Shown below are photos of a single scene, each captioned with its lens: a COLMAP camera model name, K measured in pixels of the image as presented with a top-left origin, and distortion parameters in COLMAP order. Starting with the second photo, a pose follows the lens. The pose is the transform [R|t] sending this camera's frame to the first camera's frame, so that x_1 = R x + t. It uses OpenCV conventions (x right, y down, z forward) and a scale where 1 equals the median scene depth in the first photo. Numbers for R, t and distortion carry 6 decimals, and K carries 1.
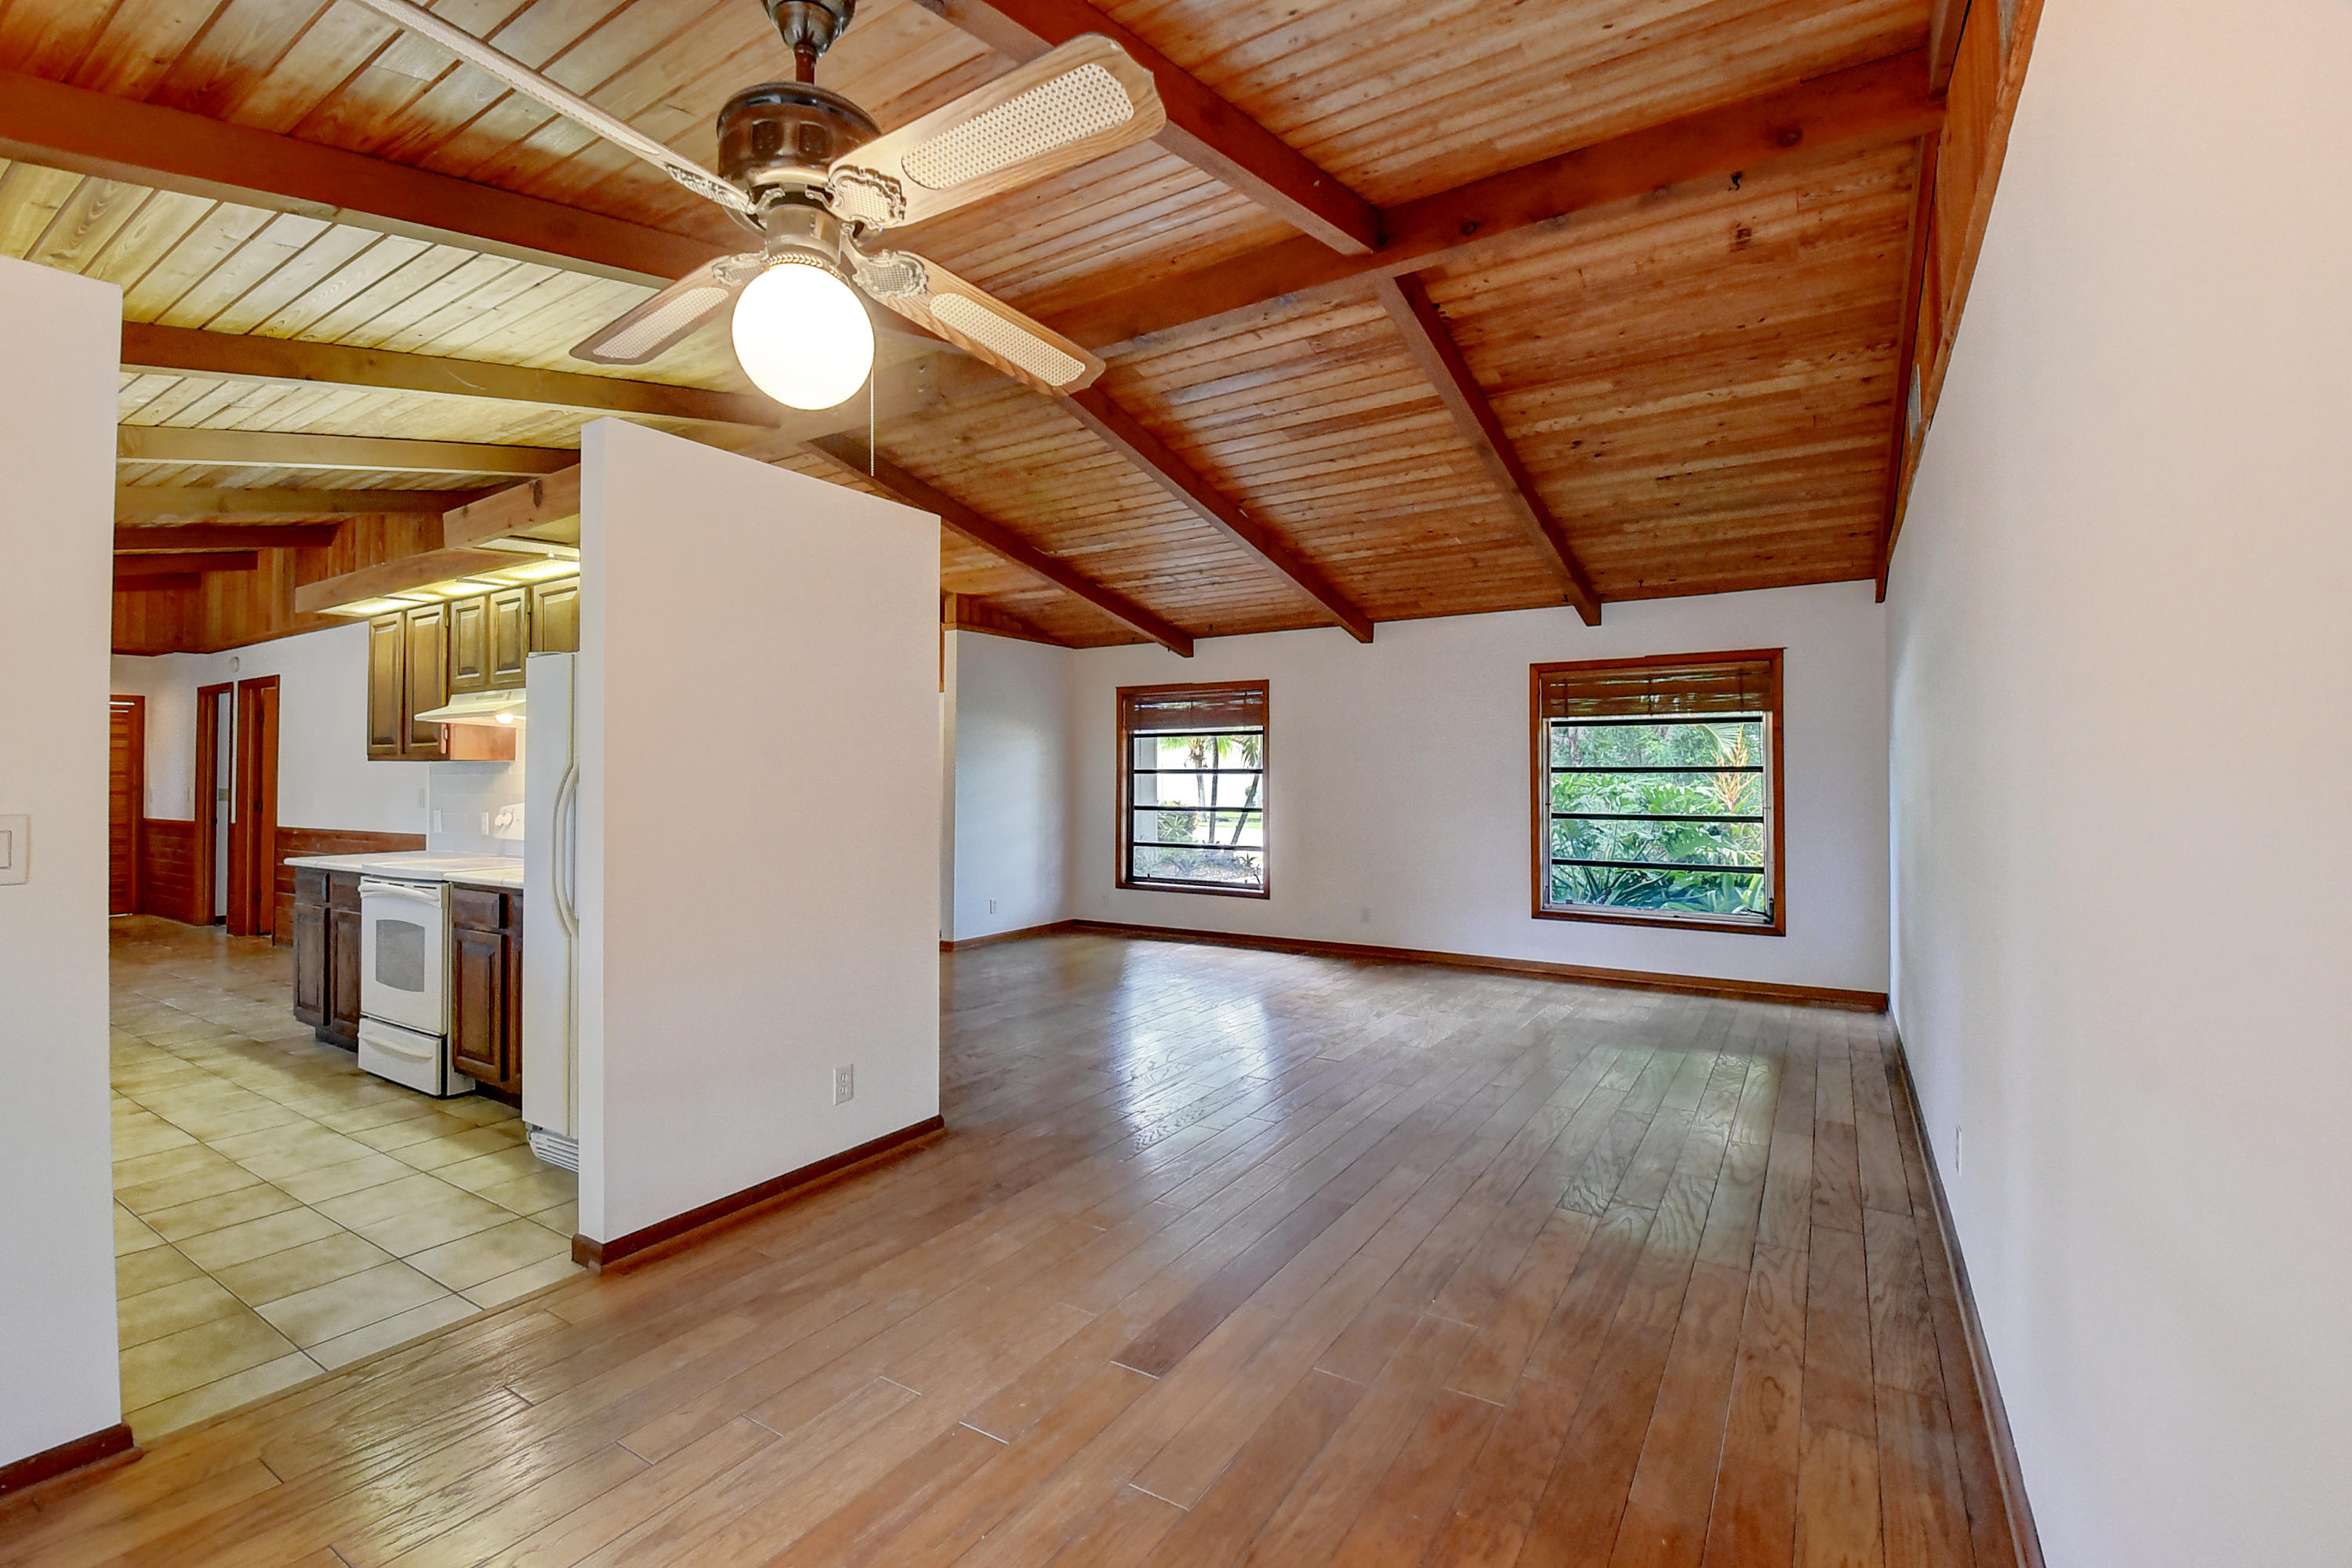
lens RADIAL K [[1030.3, 0, 1170.5], [0, 1030.3, 773.4], [0, 0, 1]] dist [0.019308, -0.025228]
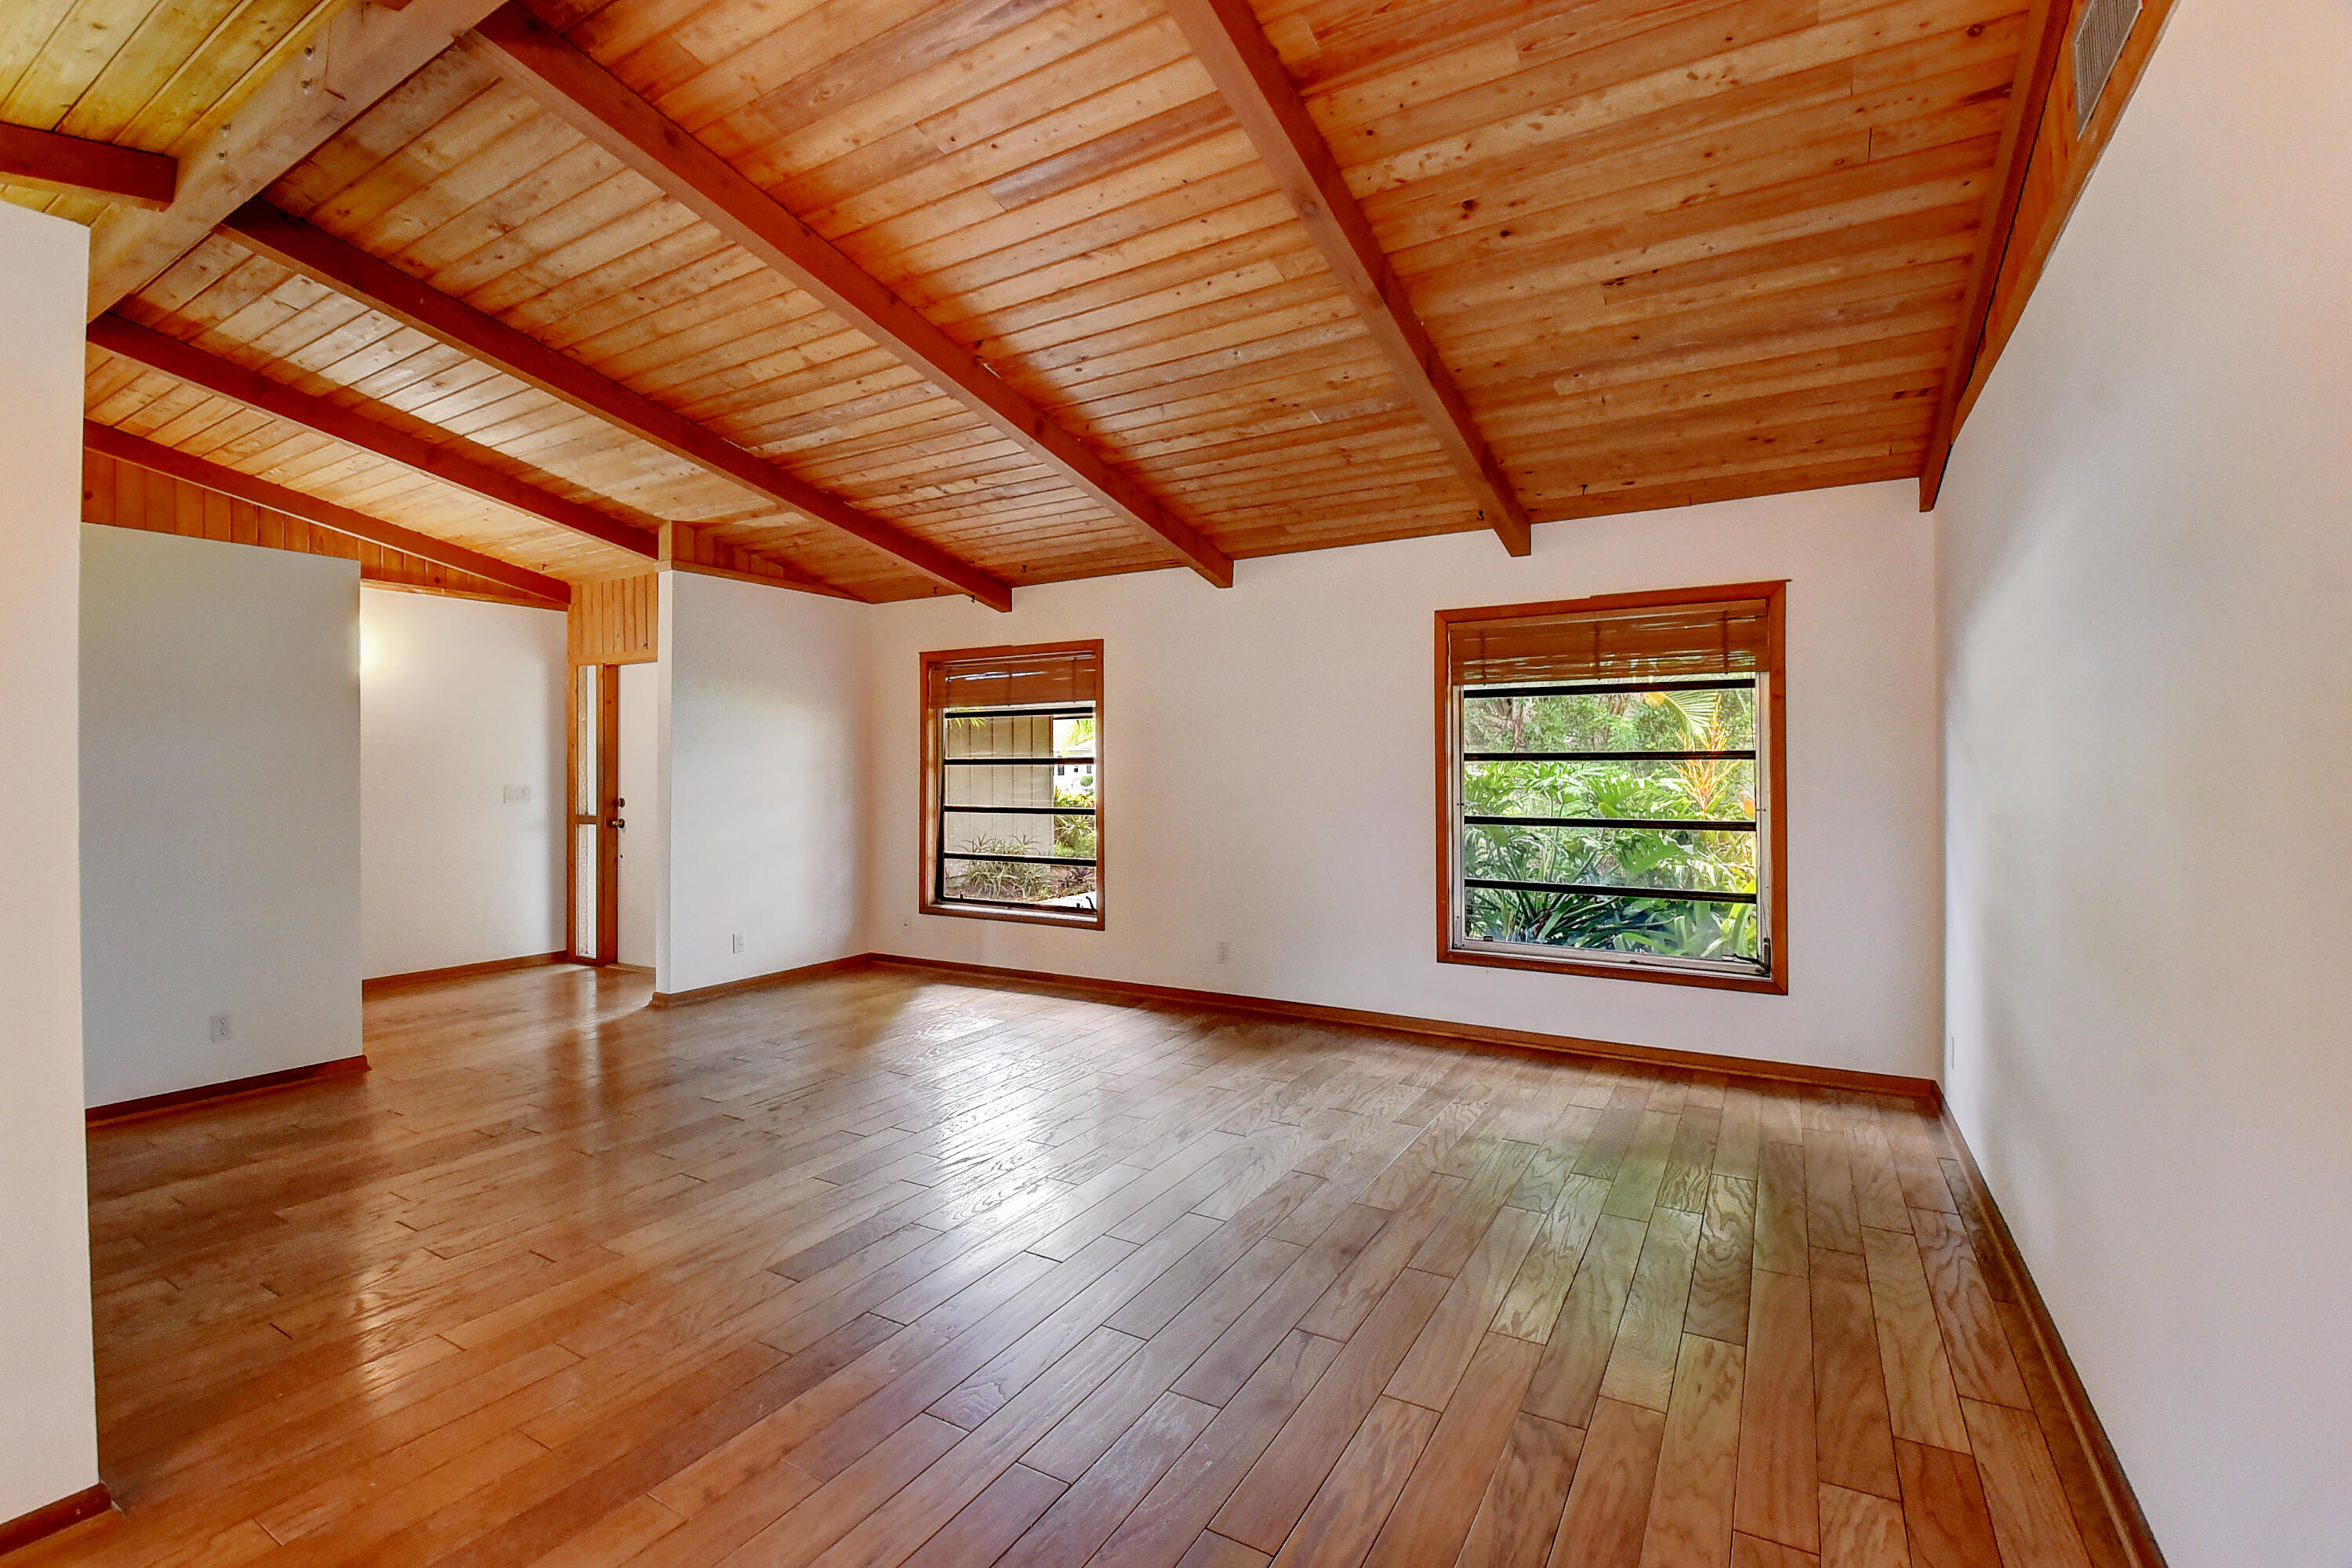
lens RADIAL K [[1030.3, 0, 1170.5], [0, 1030.3, 773.4], [0, 0, 1]] dist [0.019308, -0.025228]
pose [[0.999468, -0.003753, 0.032401, 0.159201], [0.003436, 0.999946, 0.009830, 0.000154], [-0.032436, -0.009714, 0.999427, 0.323015]]
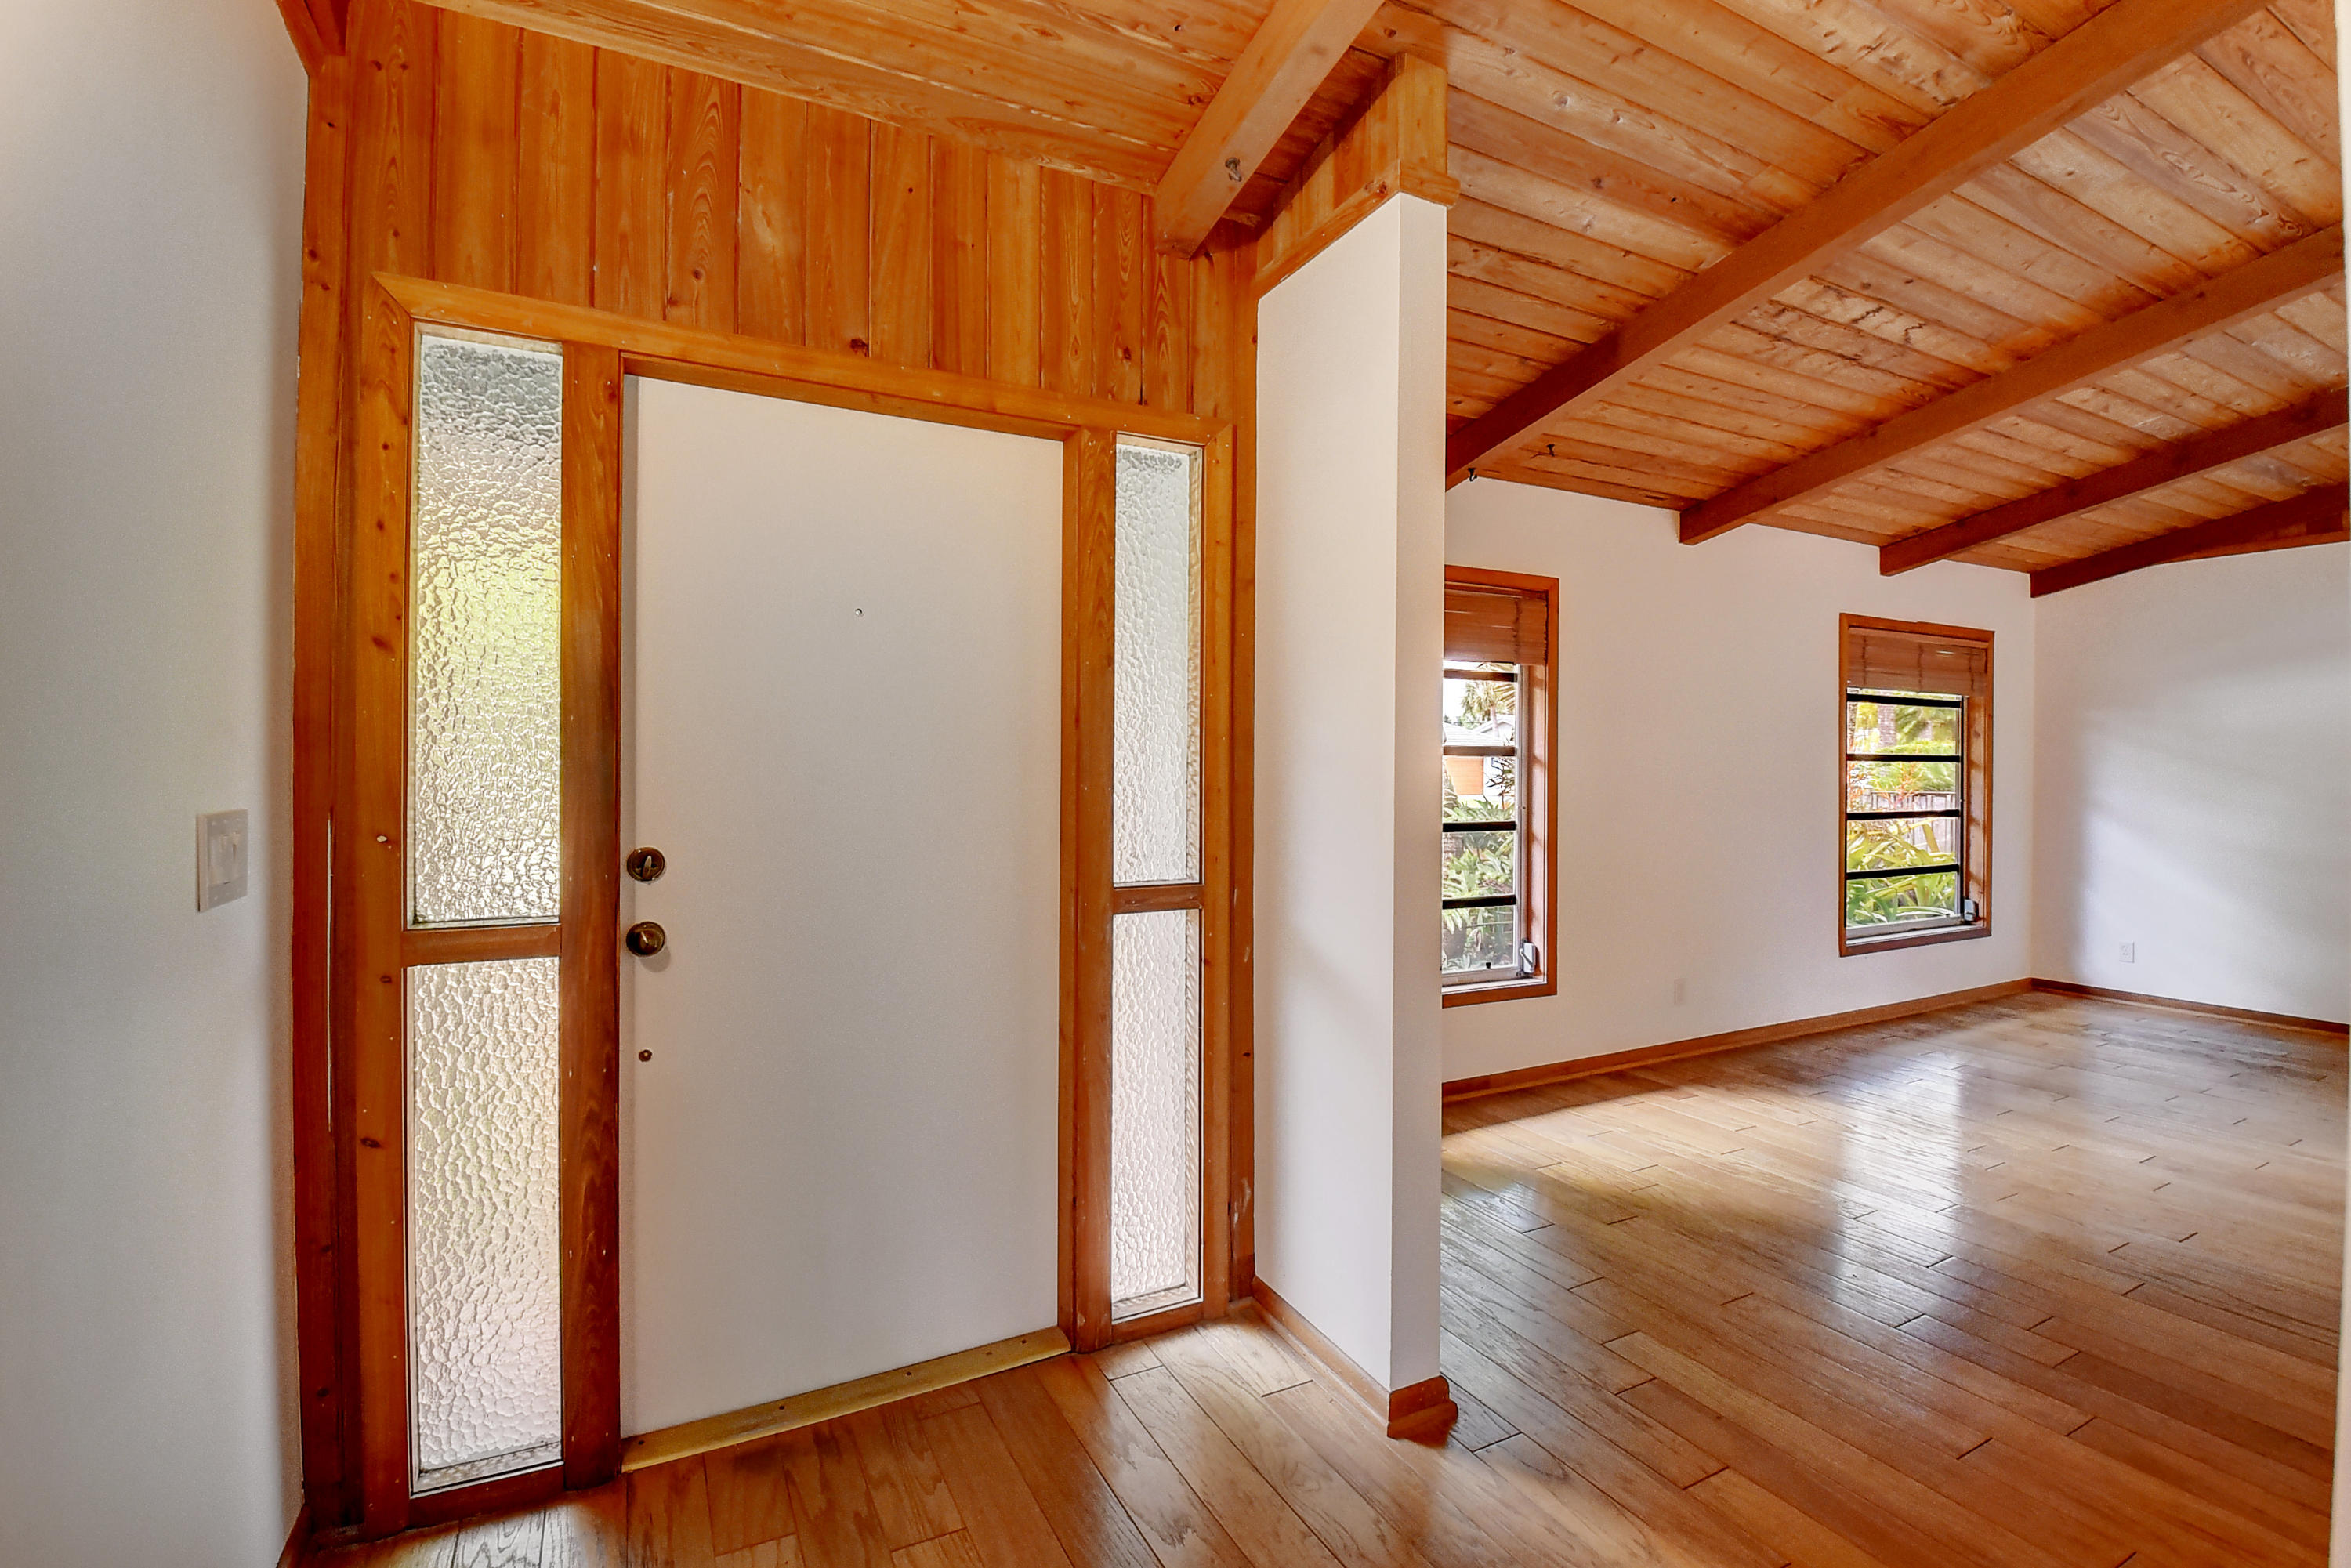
lens RADIAL K [[1041.5, 0, 1163.4], [0, 1041.5, 773.3], [0, 0, 1]] dist [0.033848, -0.047457]
pose [[0.501114, 0.000748, 0.865381, -0.634523], [-0.007296, 0.999968, 0.003361, 0.011494], [-0.865351, -0.007998, 0.501103, 1.210216]]
